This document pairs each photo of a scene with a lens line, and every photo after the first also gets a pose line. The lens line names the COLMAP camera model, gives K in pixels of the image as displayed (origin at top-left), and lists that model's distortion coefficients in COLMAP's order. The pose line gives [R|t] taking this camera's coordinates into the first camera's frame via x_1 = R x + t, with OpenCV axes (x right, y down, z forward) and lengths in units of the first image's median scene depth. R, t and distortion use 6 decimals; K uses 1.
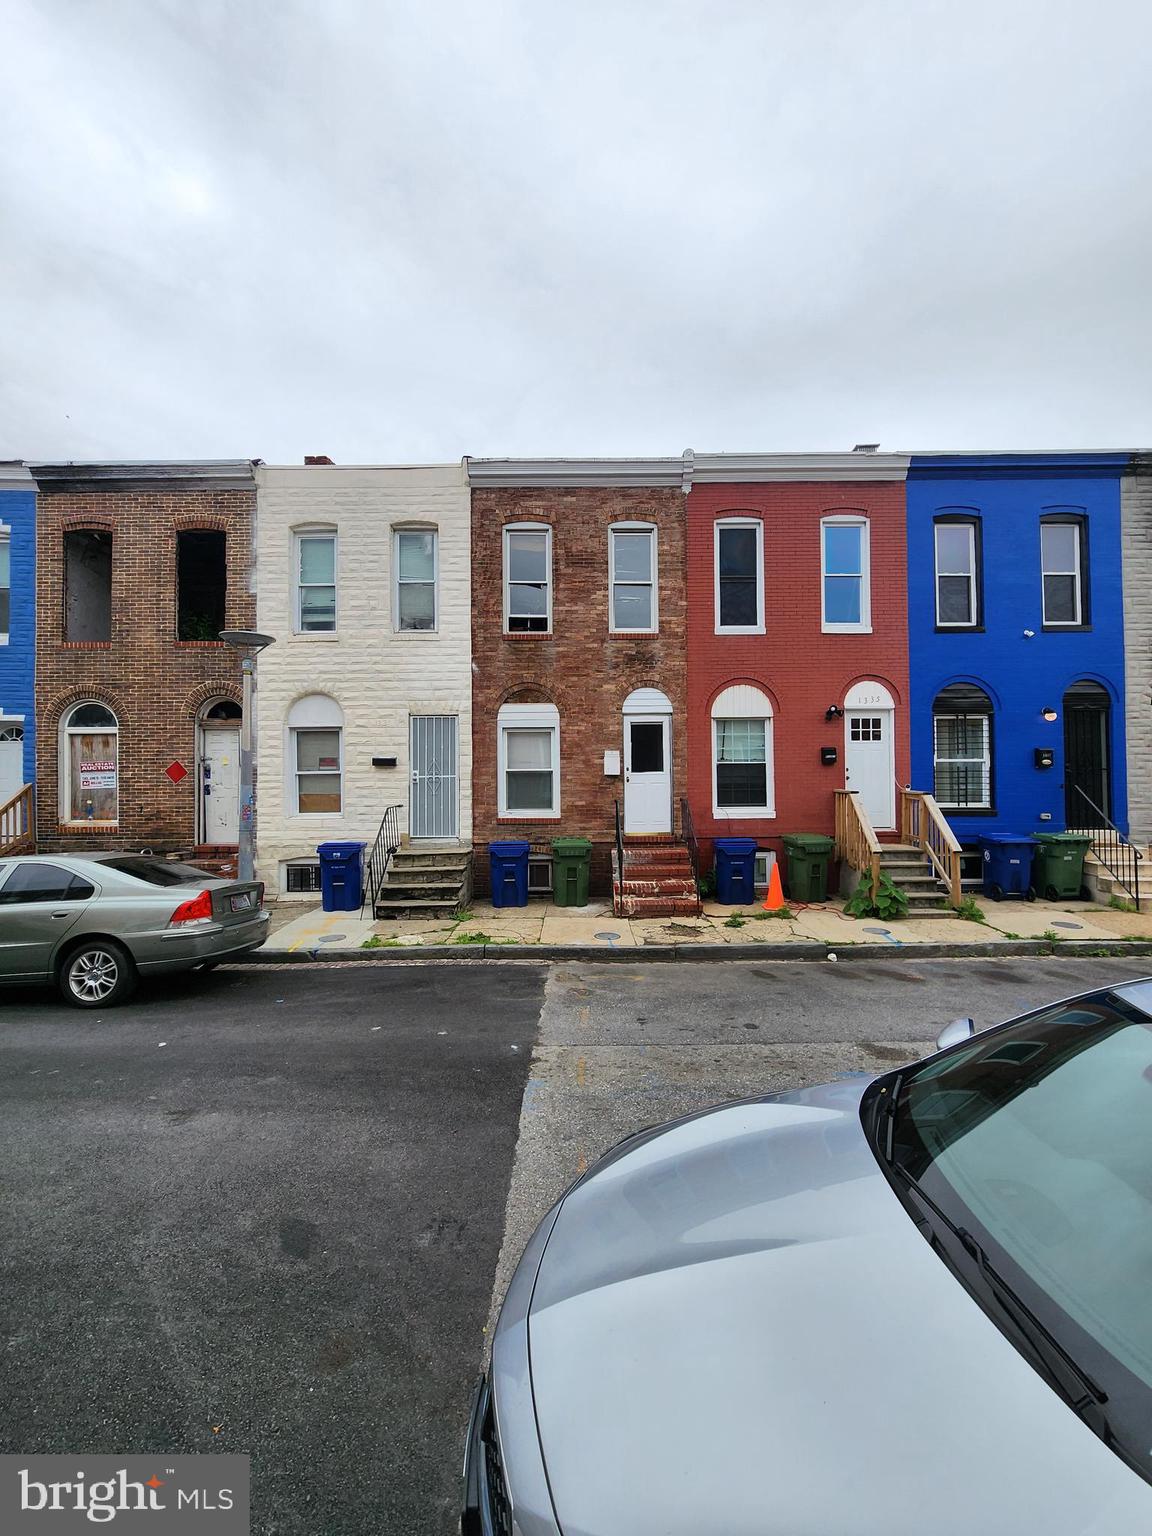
lens RADIAL K [[629.2, 0, 580.9], [0, 629.2, 768.7], [0, 0, 1]] dist [-0.003418, 0.001449]
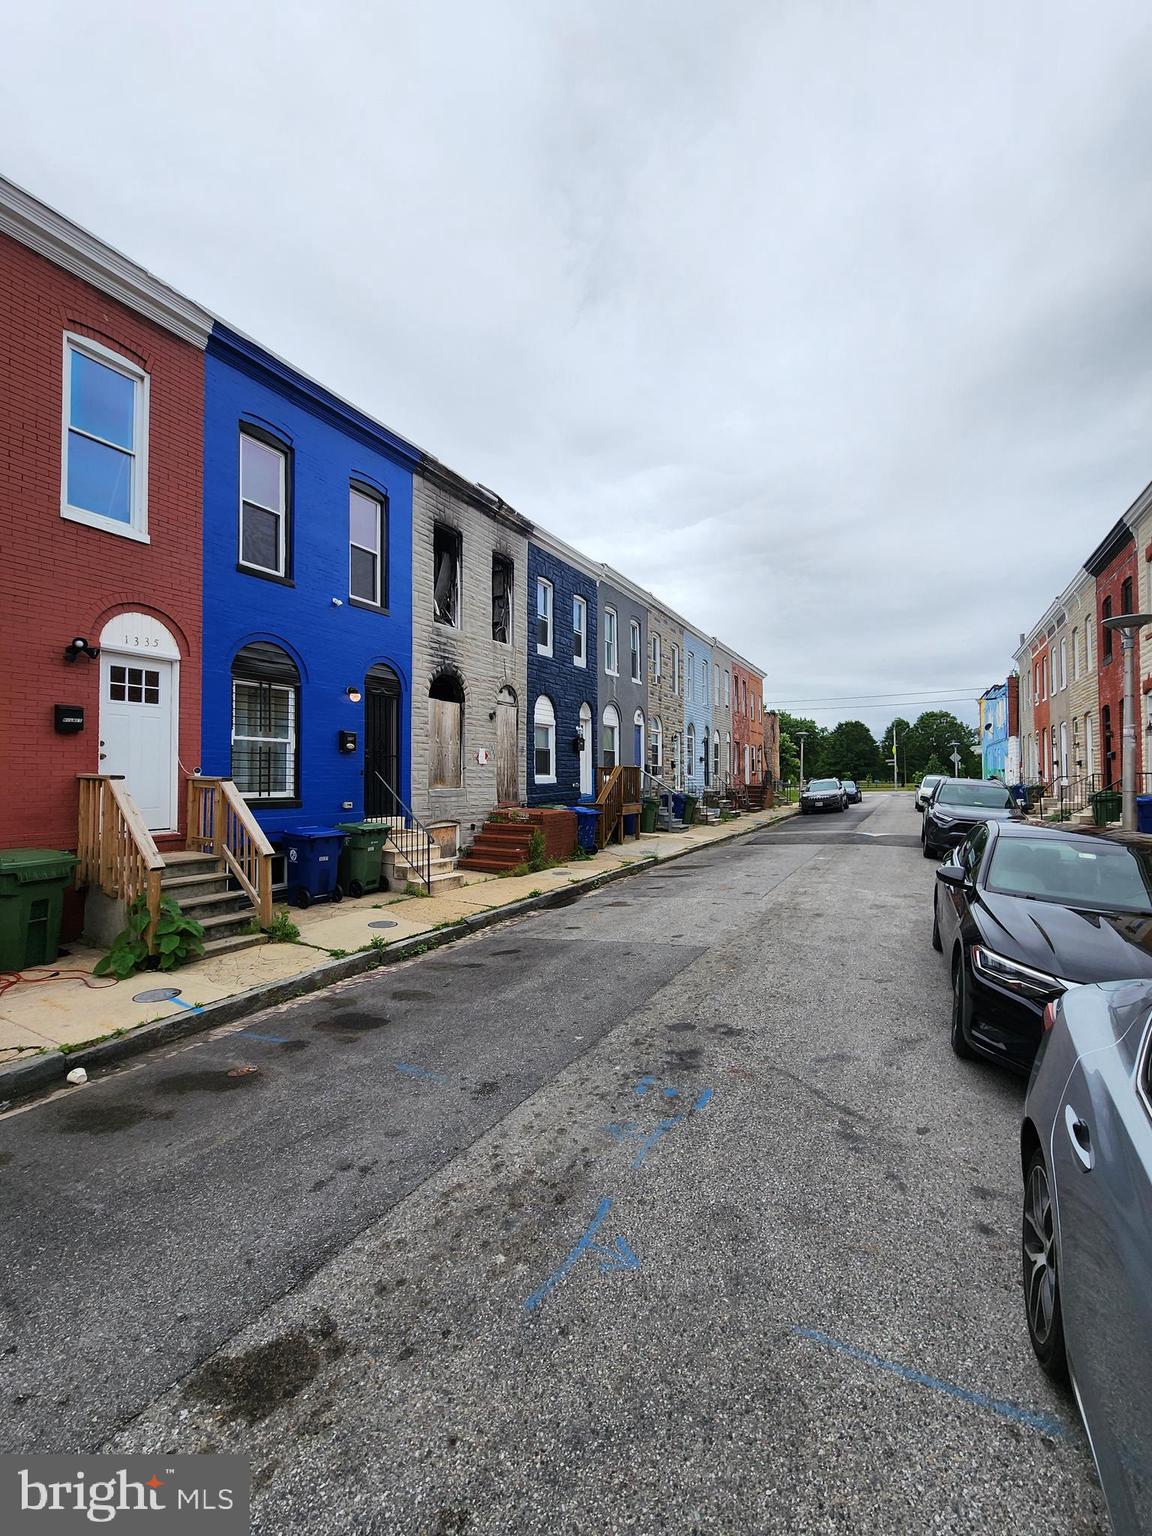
lens RADIAL K [[629.2, 0, 578.8], [0, 629.2, 767.9], [0, 0, 1]] dist [-0.003418, 0.001449]
pose [[0.474771, 0.016476, 0.879955, 0.090564], [-0.020506, 0.999760, -0.007656, 0.021642], [-0.879871, -0.014410, 0.474995, 0.266722]]
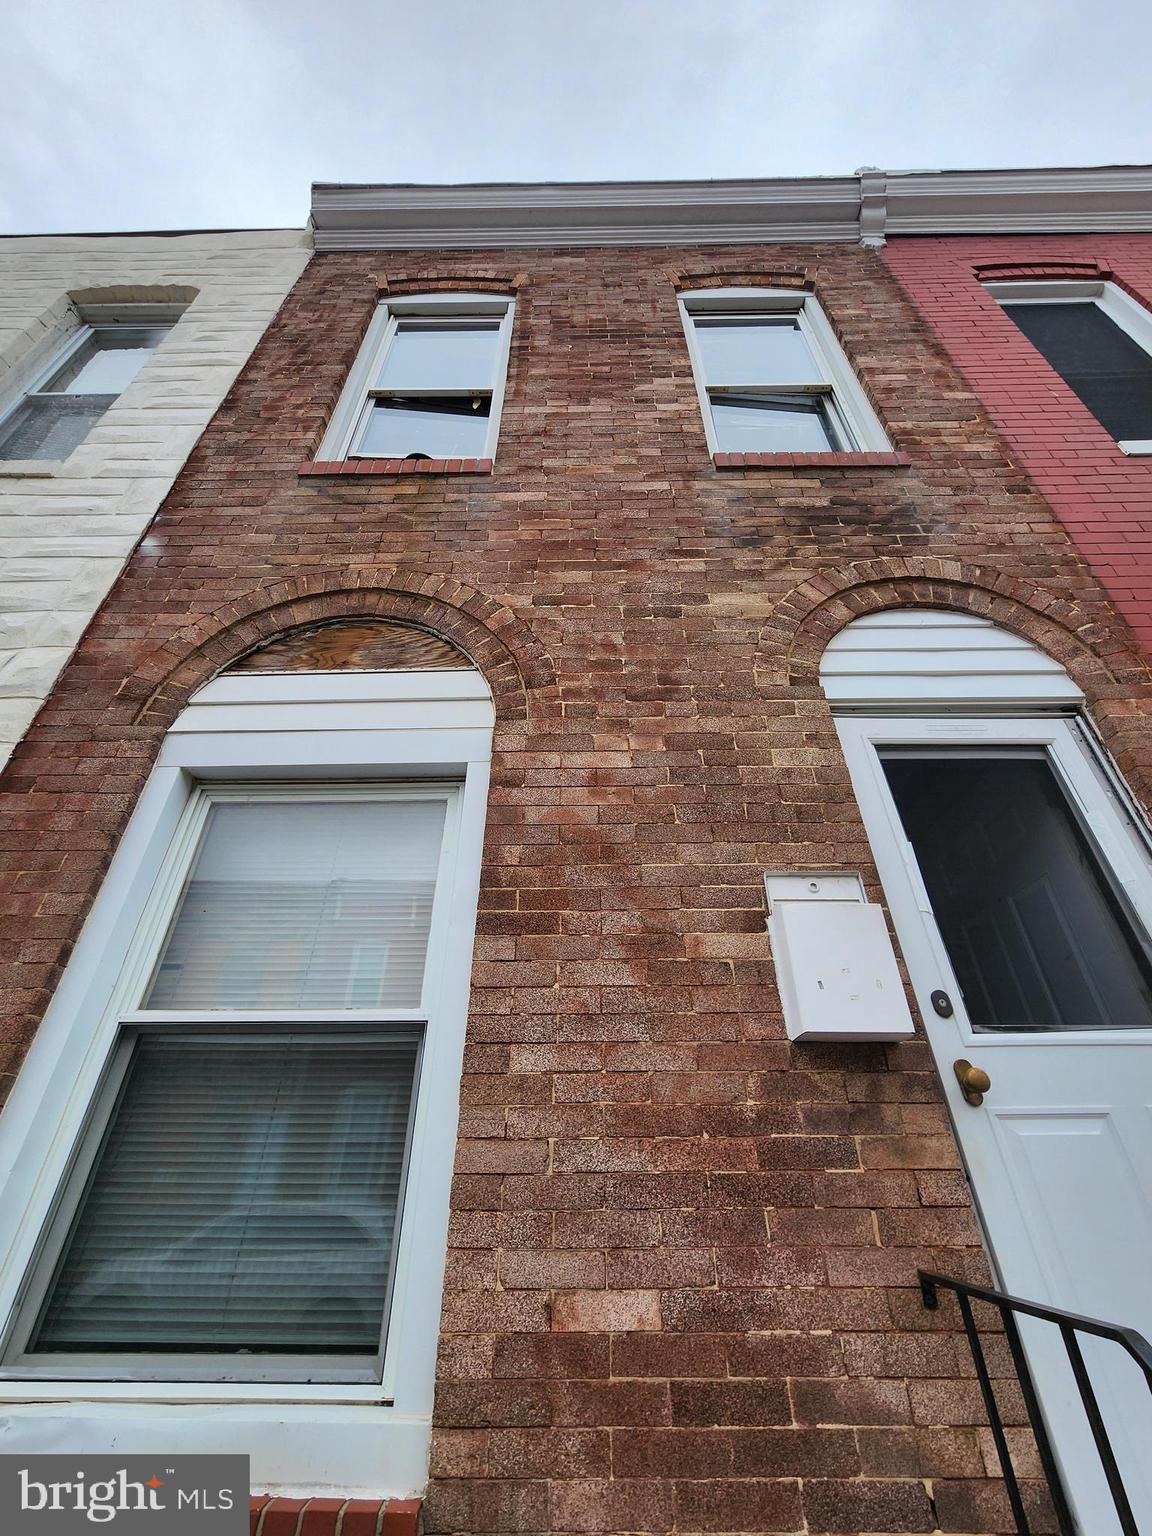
lens RADIAL K [[629.2, 0, 579.7], [0, 629.2, 769.2], [0, 0, 1]] dist [-0.003418, 0.001449]
pose [[0.999822, -0.003486, -0.018521, -0.005136], [-0.007043, 0.842447, -0.538734, 0.033248], [0.017481, 0.538768, 0.842272, 0.850868]]
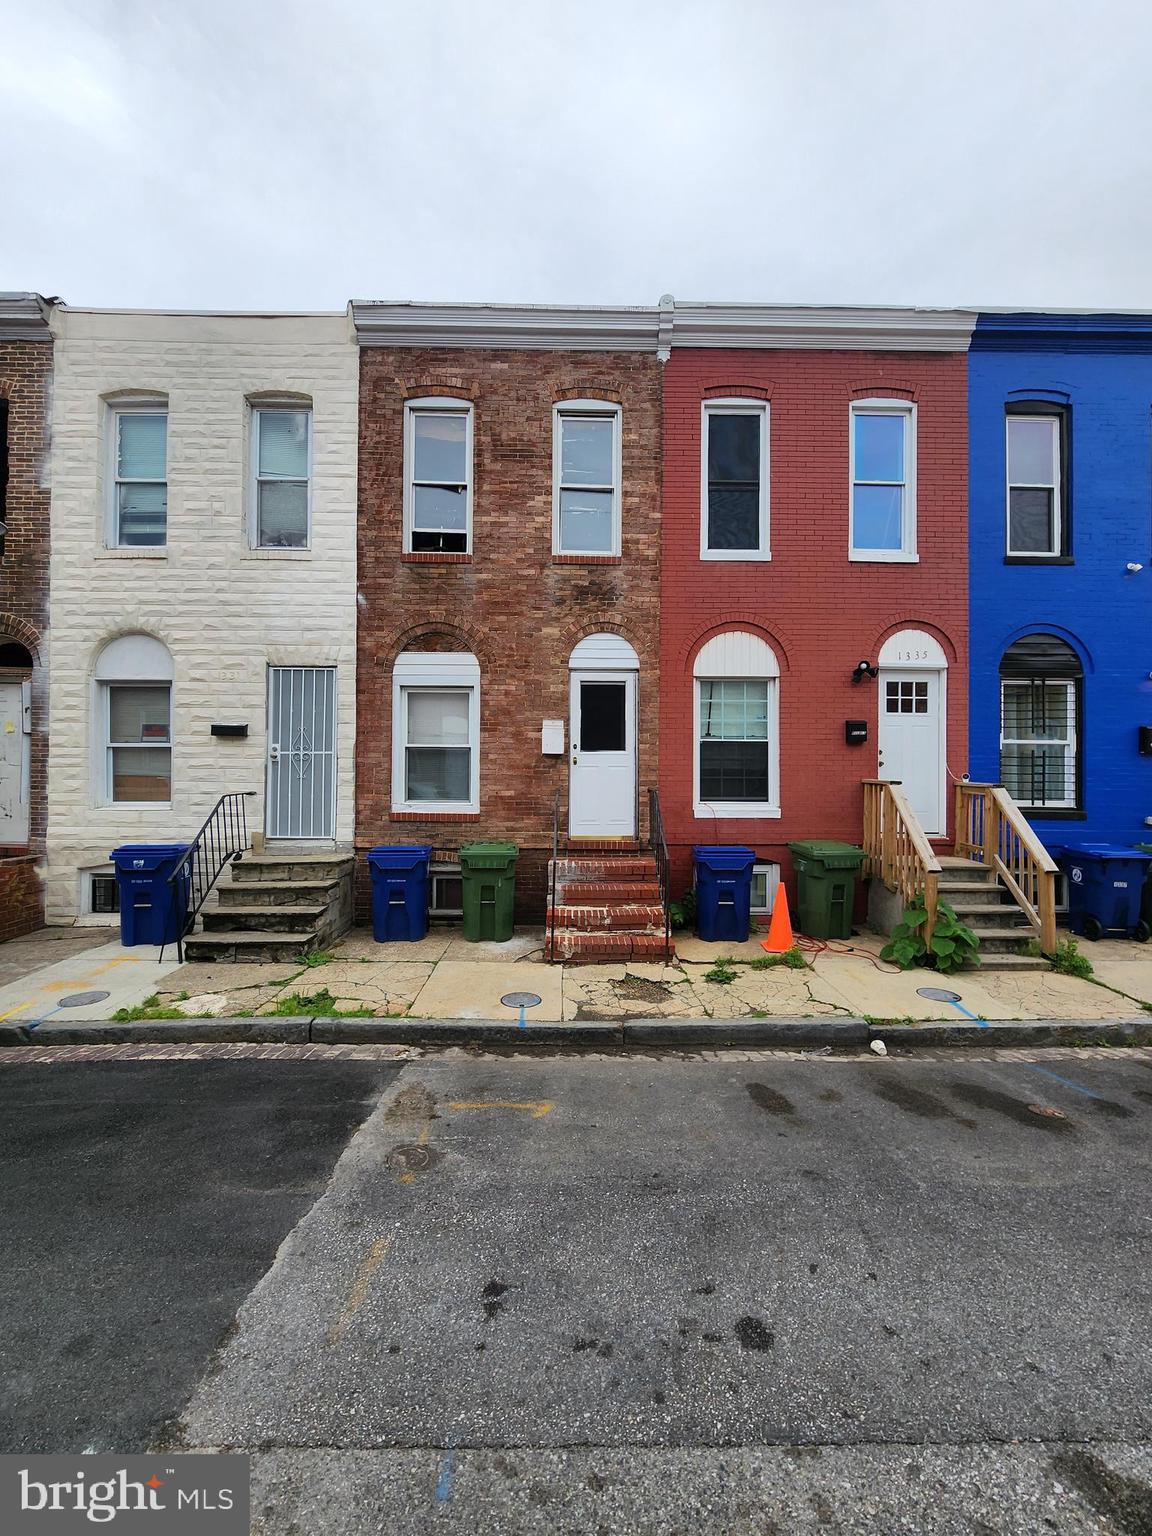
lens RADIAL K [[629.2, 0, 580.7], [0, 629.2, 768.4], [0, 0, 1]] dist [-0.003418, 0.001449]
pose [[0.999790, 0.014724, 0.014273, 0.070992], [-0.014785, 0.999882, 0.004228, 0.022355], [-0.014209, -0.004438, 0.999889, 0.287311]]
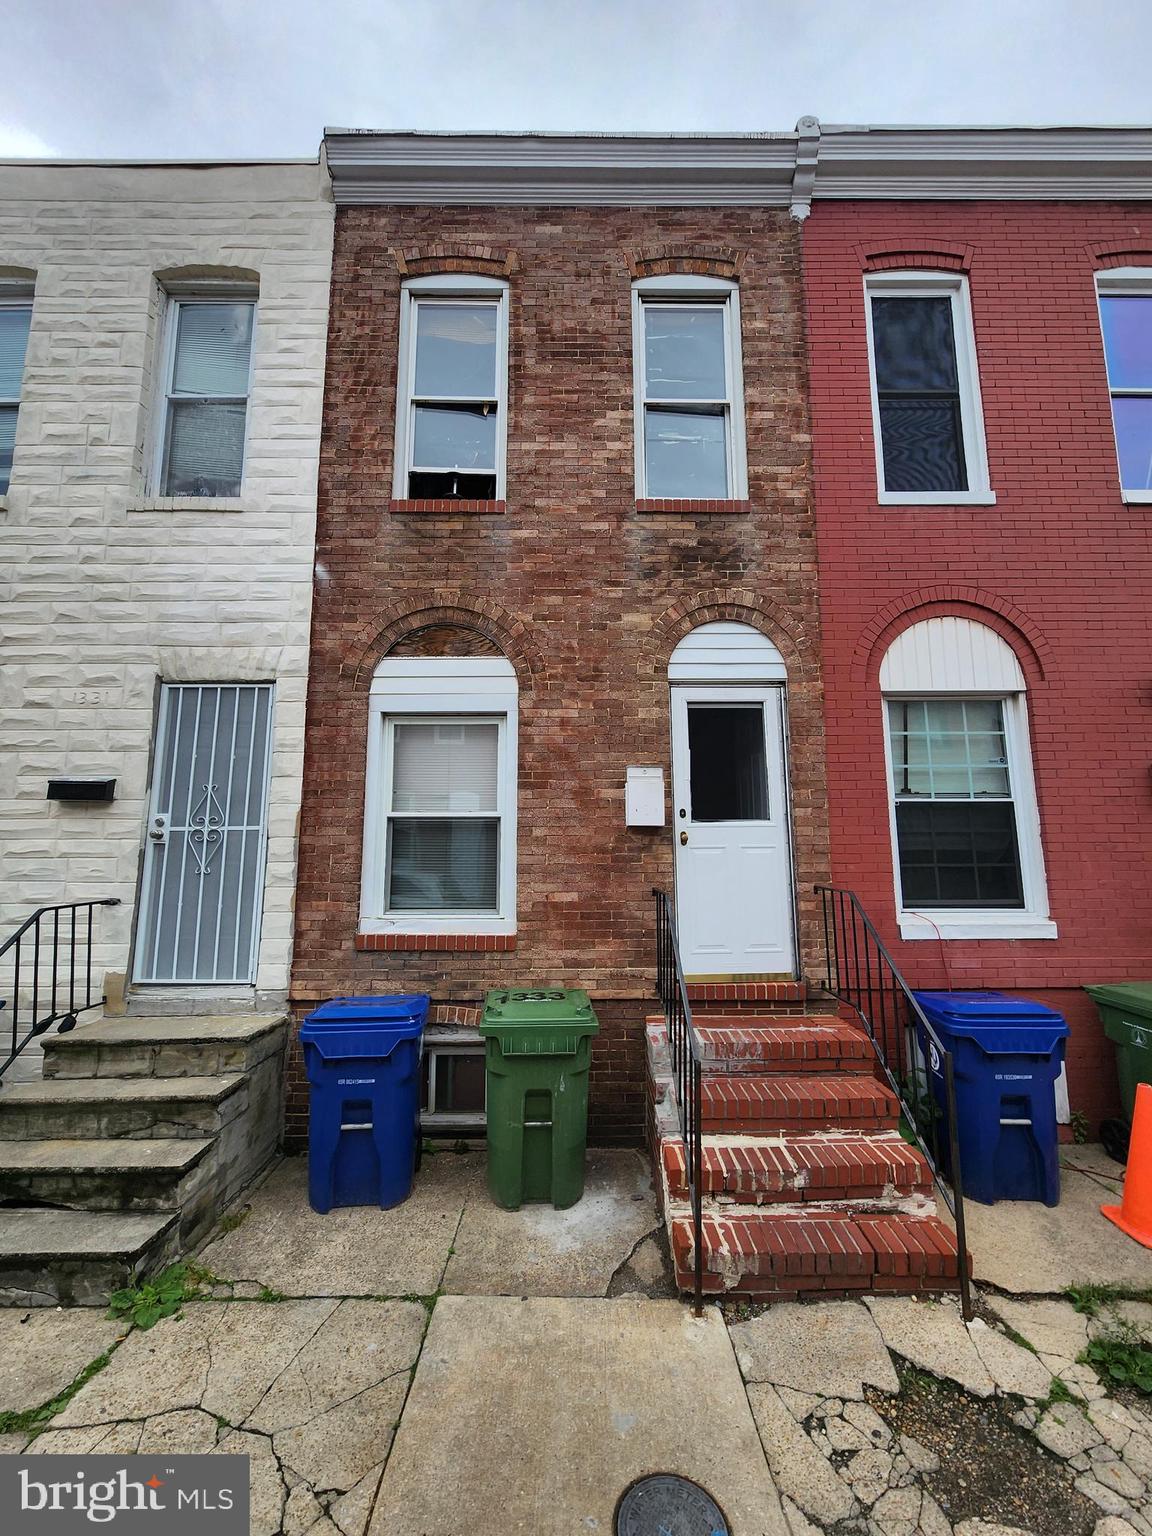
lens RADIAL K [[629.2, 0, 578.5], [0, 629.2, 770.0], [0, 0, 1]] dist [-0.003418, 0.001449]
pose [[0.999979, 0.006116, 0.001903, 0.005692], [-0.005838, 0.992497, -0.122132, 0.023153], [-0.002636, 0.122119, 0.992512, 0.592396]]
